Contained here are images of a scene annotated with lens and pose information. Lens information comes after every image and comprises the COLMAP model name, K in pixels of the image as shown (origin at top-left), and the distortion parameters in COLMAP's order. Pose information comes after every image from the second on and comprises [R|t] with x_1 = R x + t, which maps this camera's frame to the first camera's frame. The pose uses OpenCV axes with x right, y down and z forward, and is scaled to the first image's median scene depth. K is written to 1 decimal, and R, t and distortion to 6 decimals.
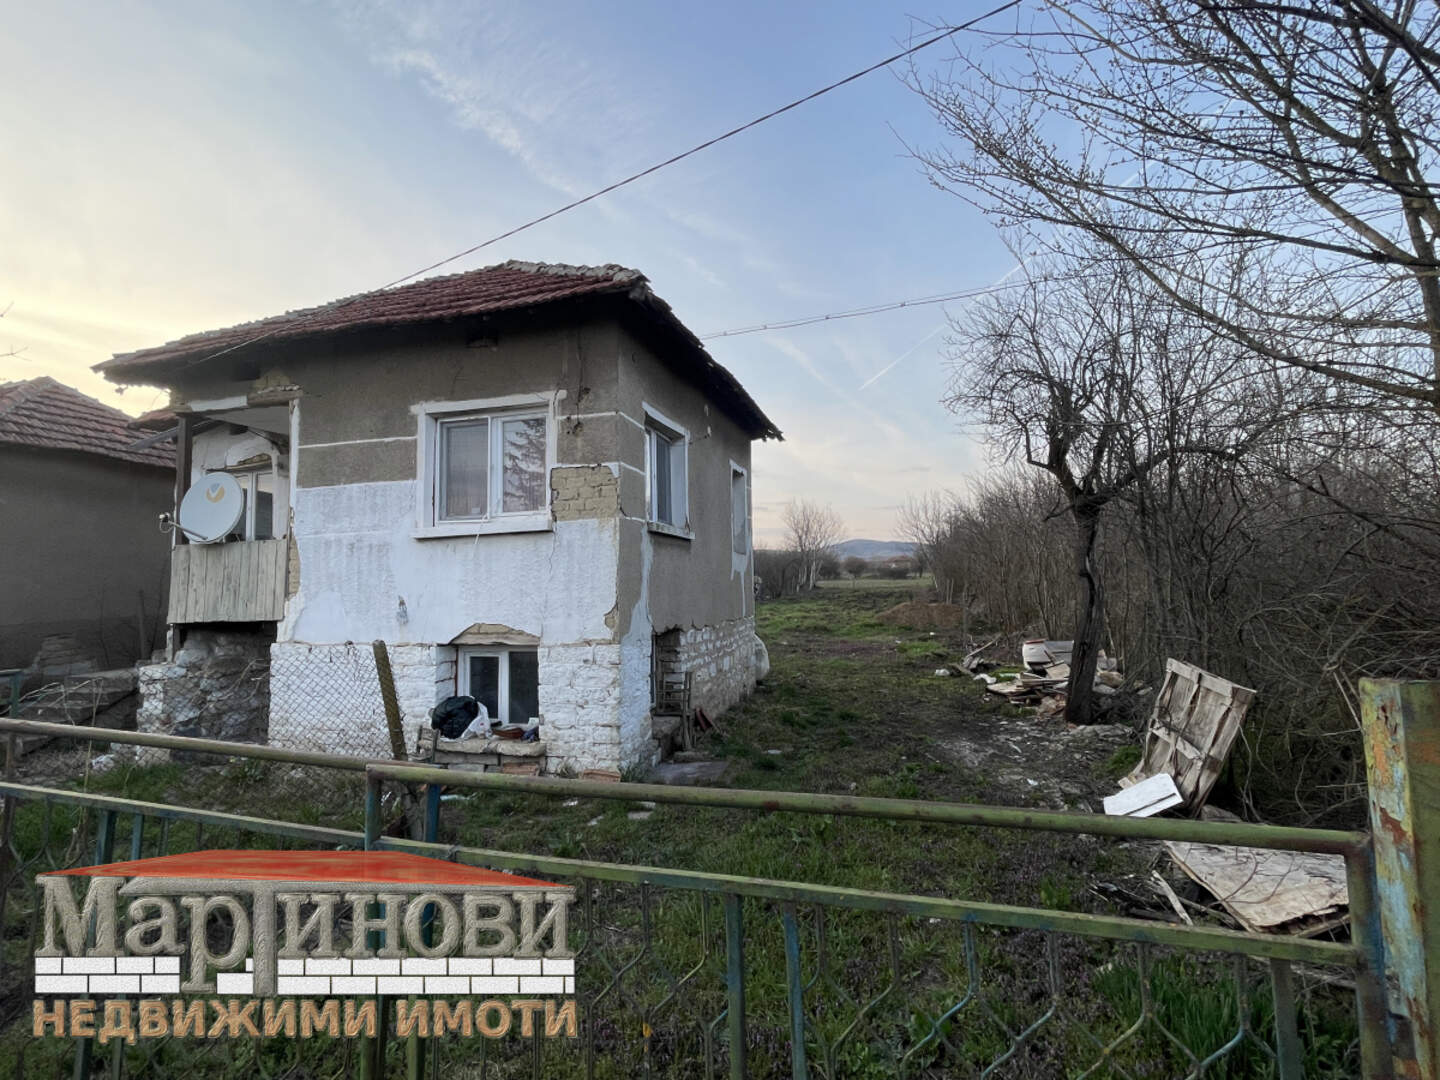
lens RADIAL K [[716.4, 0, 703.4], [0, 716.4, 546.1], [0, 0, 1]] dist [-0.002130, -0.000724]
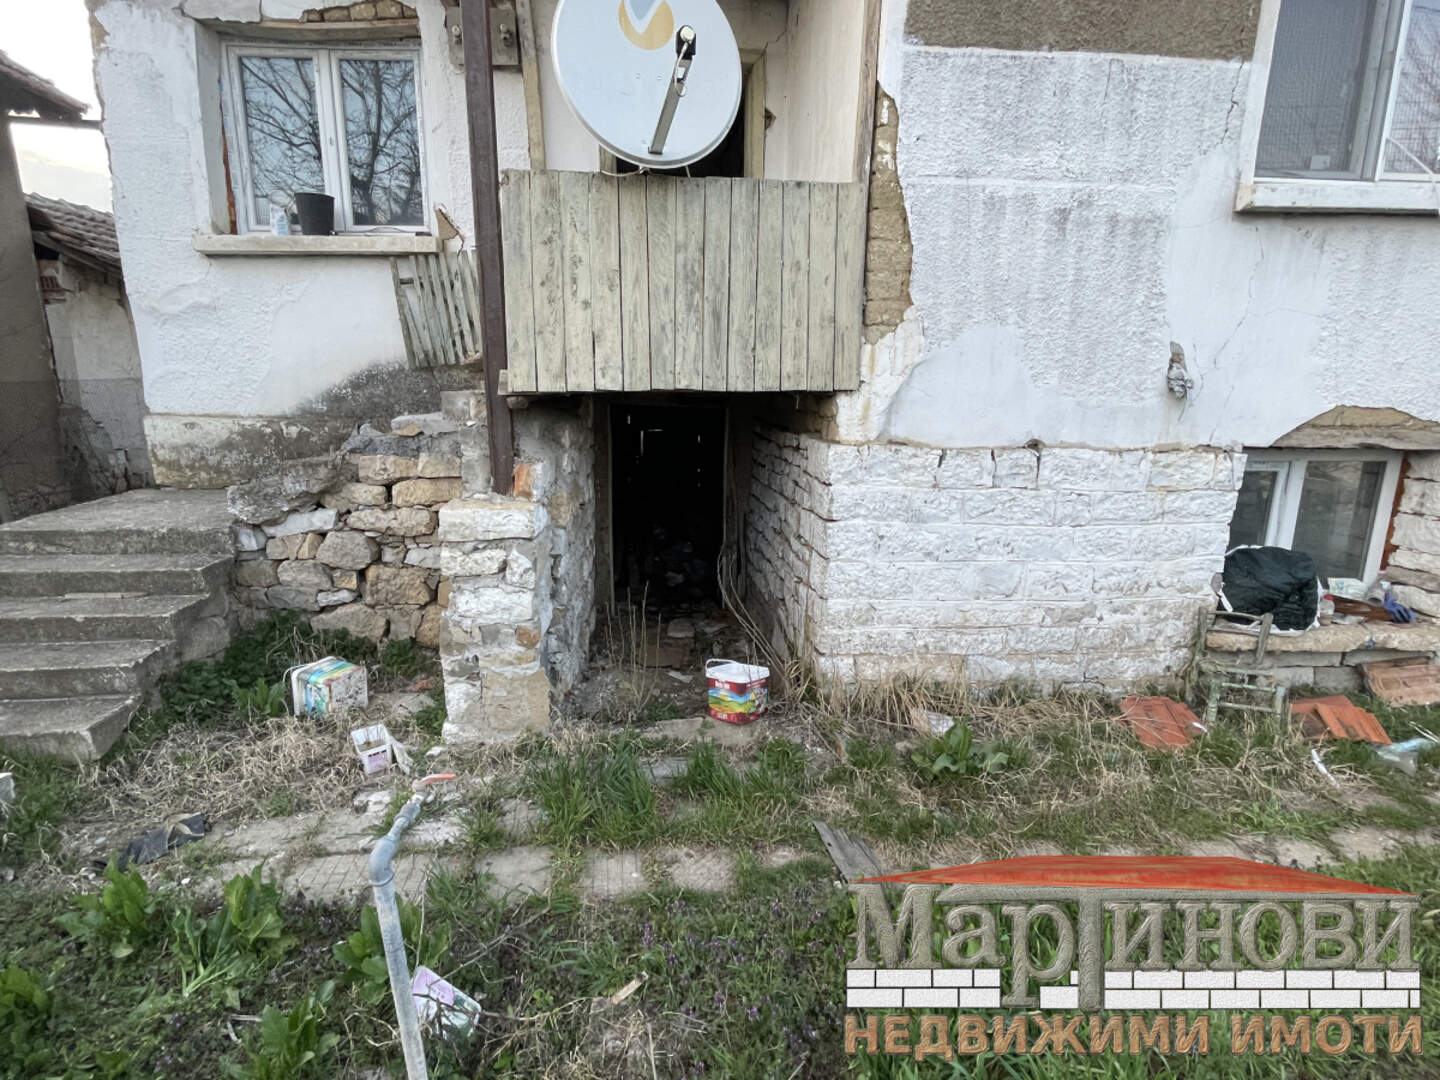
lens RADIAL K [[716.4, 0, 703.4], [0, 716.4, 546.1], [0, 0, 1]] dist [-0.002130, -0.000724]
pose [[0.929875, -0.051020, 0.364320, -0.857794], [-0.051738, 0.962356, 0.266824, 0.086467], [-0.364218, -0.266962, 0.892231, 0.649420]]
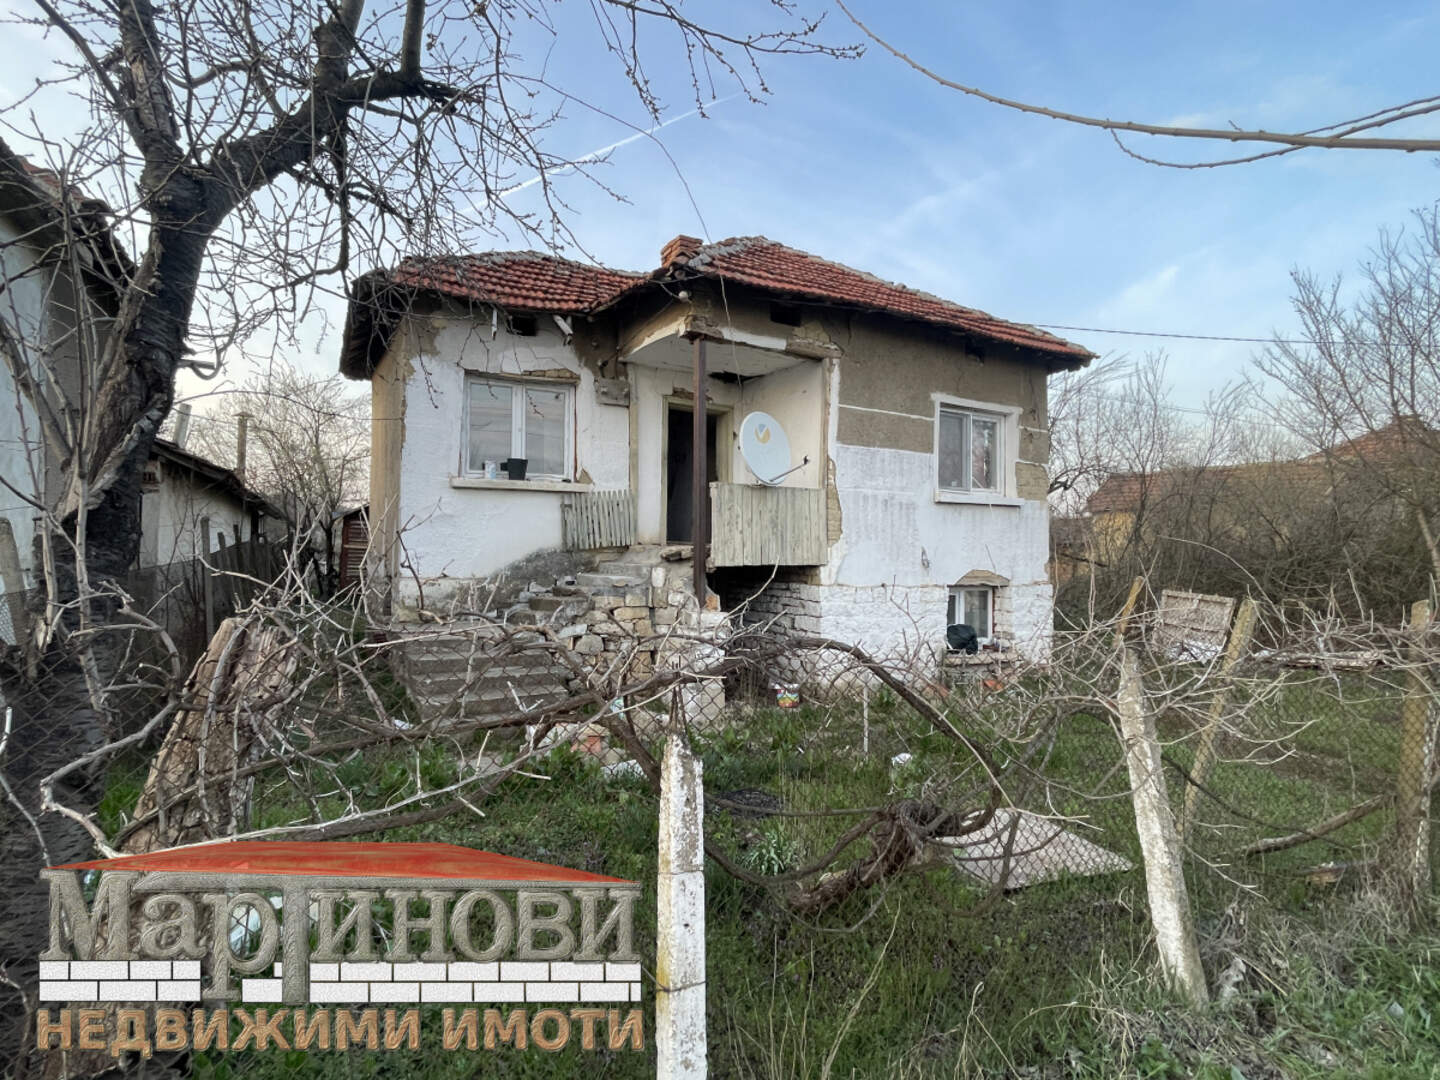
lens RADIAL K [[716.4, 0, 703.4], [0, 716.4, 546.1], [0, 0, 1]] dist [-0.002130, -0.000724]
pose [[0.704722, 0.037526, 0.708490, -1.527913], [-0.073605, 0.997079, 0.020402, 0.069414], [-0.705655, -0.066526, 0.705425, 0.385924]]
